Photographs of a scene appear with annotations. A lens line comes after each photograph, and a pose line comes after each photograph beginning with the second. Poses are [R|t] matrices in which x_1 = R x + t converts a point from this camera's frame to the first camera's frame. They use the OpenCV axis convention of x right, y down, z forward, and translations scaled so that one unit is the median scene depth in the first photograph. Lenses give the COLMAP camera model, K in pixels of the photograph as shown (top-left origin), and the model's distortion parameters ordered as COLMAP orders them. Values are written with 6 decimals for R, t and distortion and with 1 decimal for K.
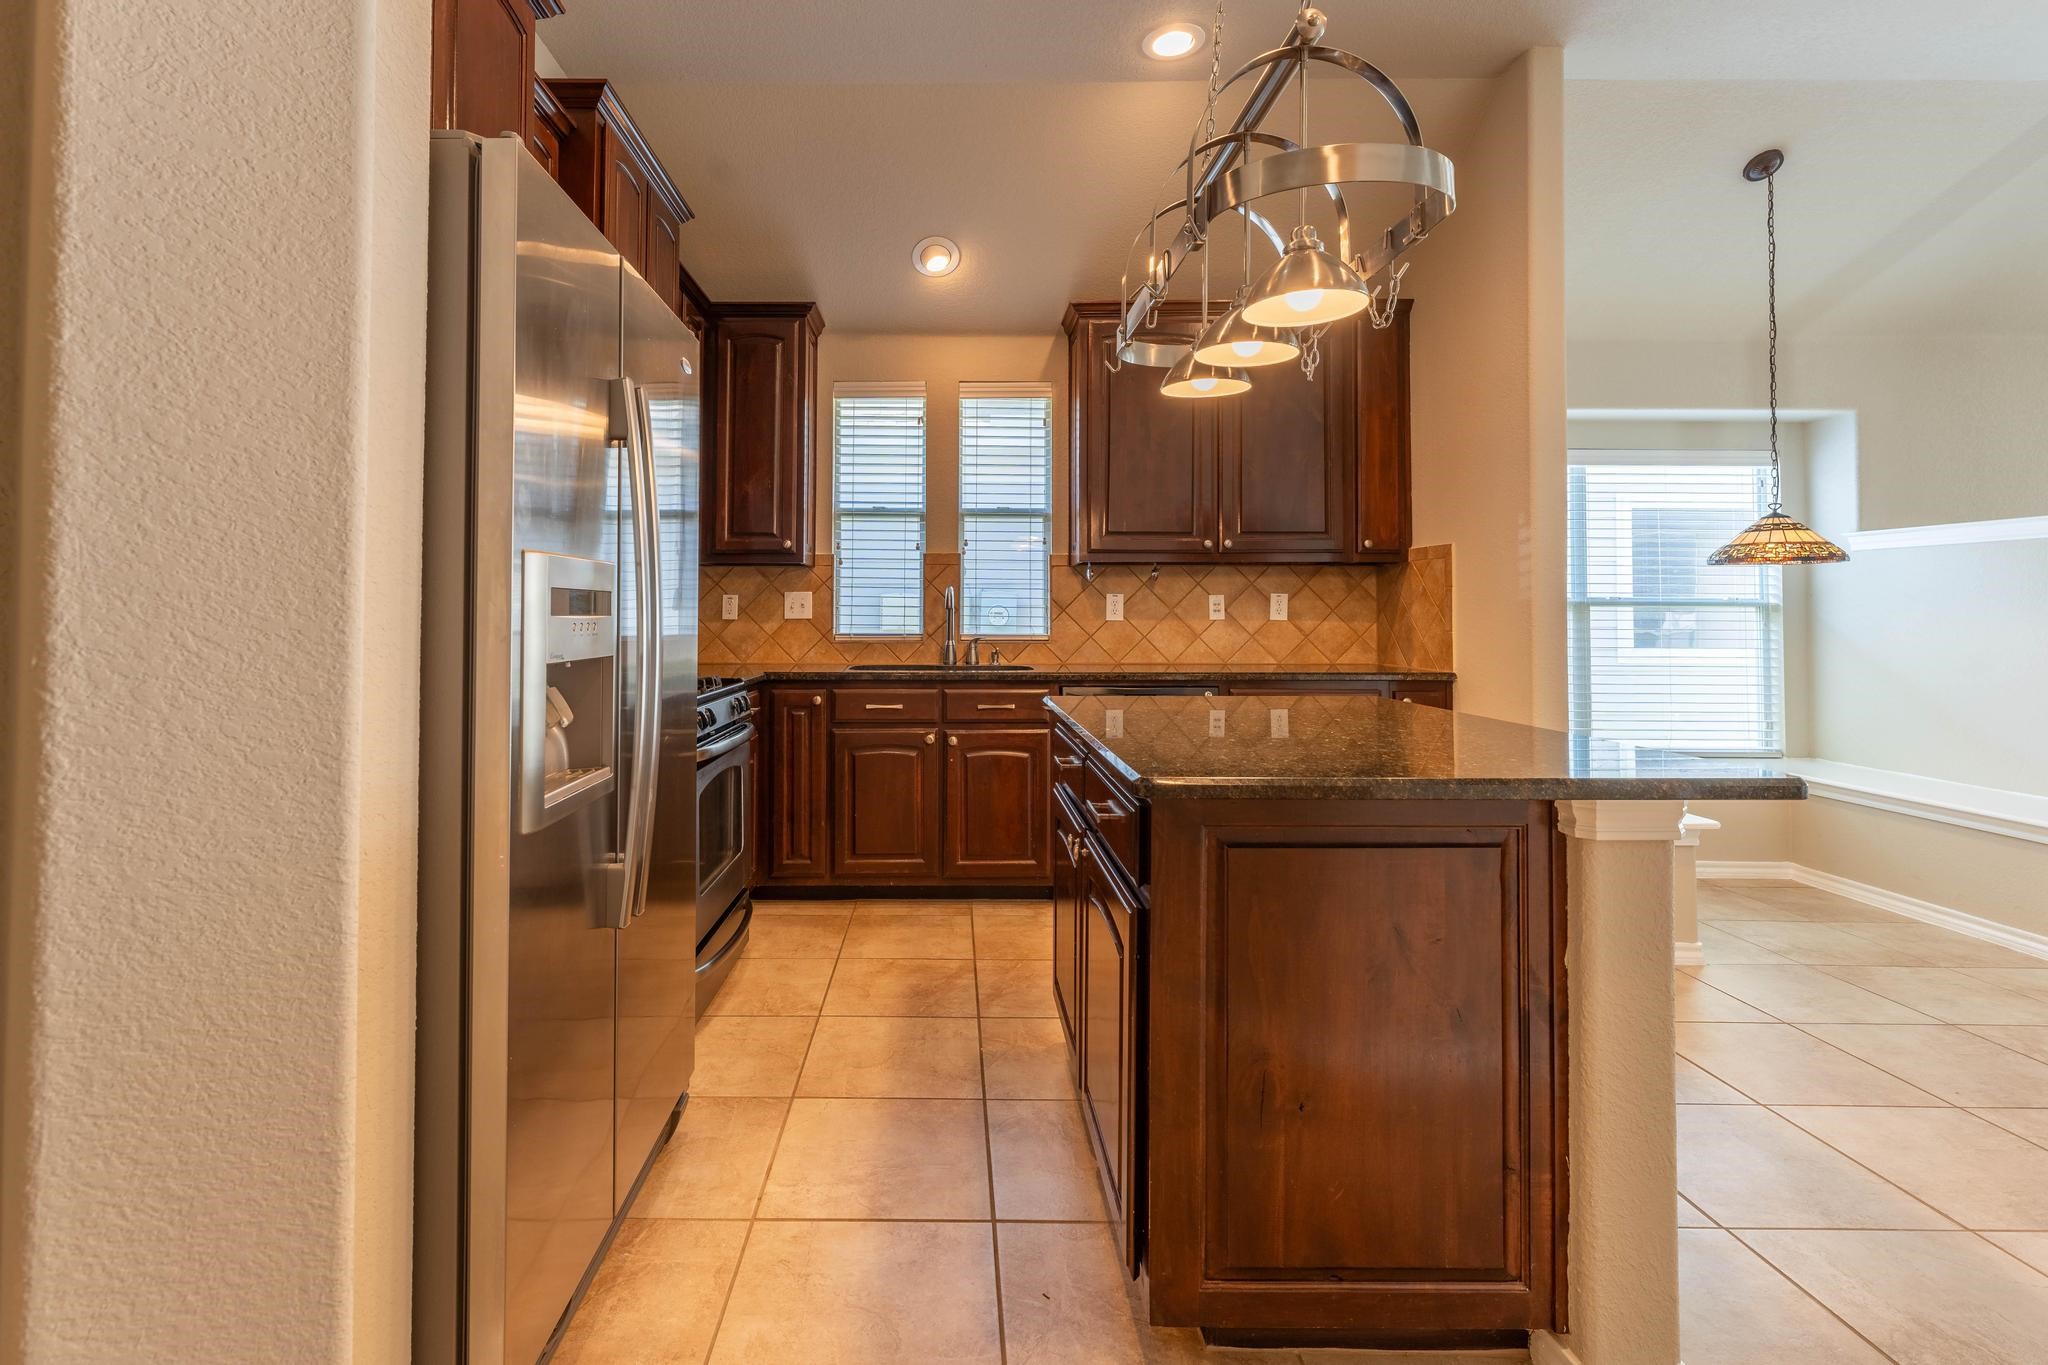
lens RADIAL K [[934.5, 0, 952.3], [0, 934.5, 615.9], [0, 0, 1]] dist [0.003236, 0.000878]
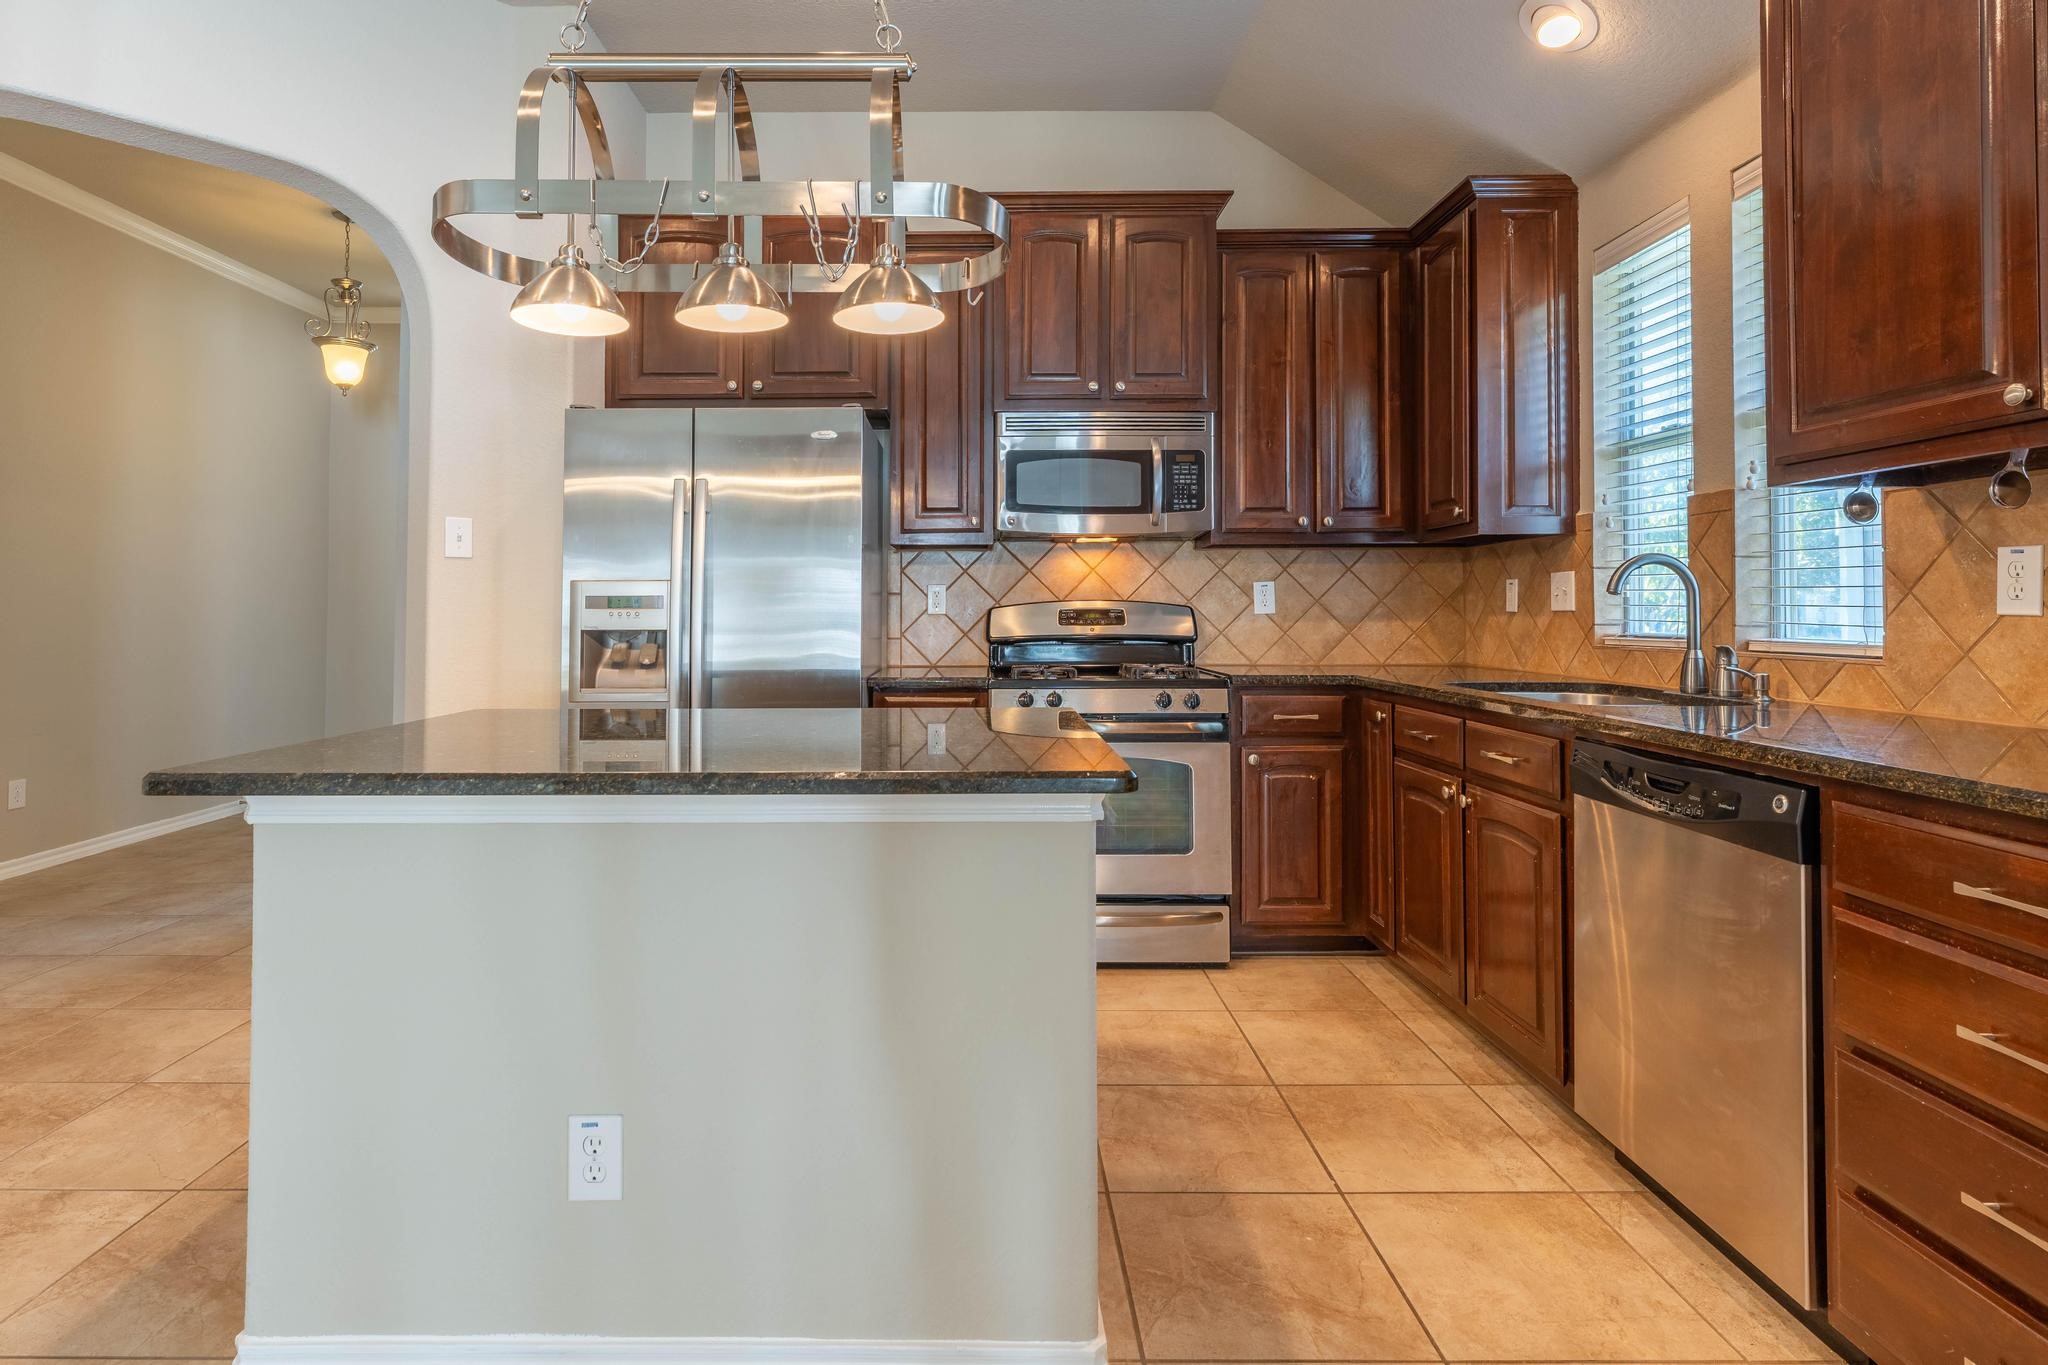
lens RADIAL K [[1034.2, 0, 980.0], [0, 1034.2, 594.9], [0, 0, 1]] dist [-0.011585, 0.000419]
pose [[-0.004510, -0.015407, -0.999871, 0.601860], [0.003076, 0.999876, -0.015421, 0.001672], [0.999985, -0.003146, -0.004462, 0.569278]]
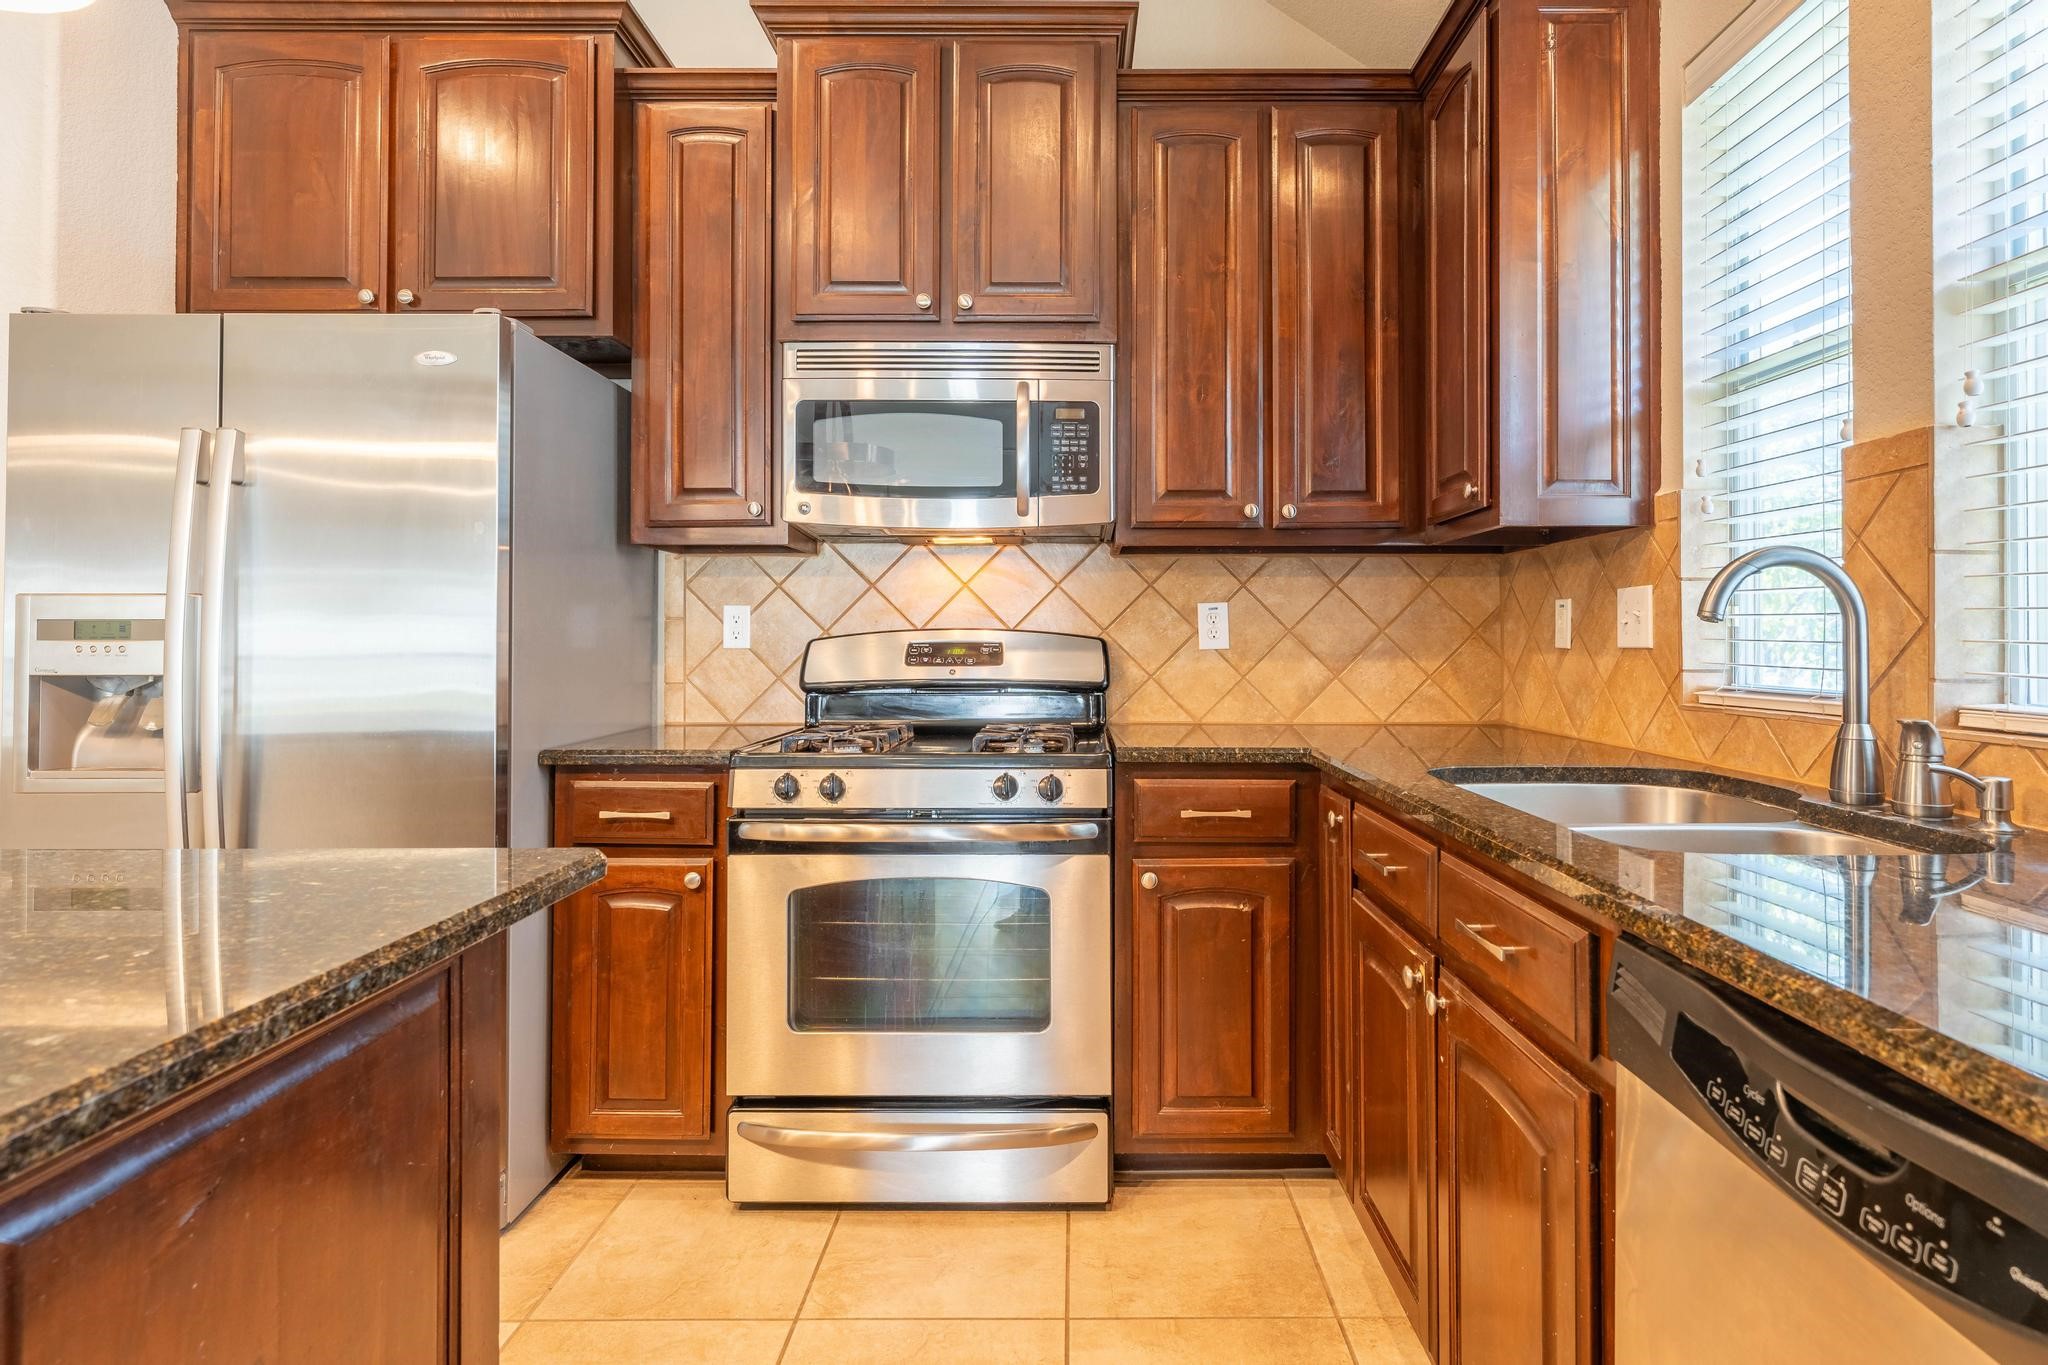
lens RADIAL K [[1068.5, 0, 1089.5], [0, 1068.5, 625.5], [0, 0, 1]] dist [-0.009553, 0.002343]
pose [[0.010810, -0.012996, -0.999857, 0.335145], [0.000303, 0.999916, -0.012994, -0.000977], [0.999942, -0.000162, 0.010813, 0.735798]]
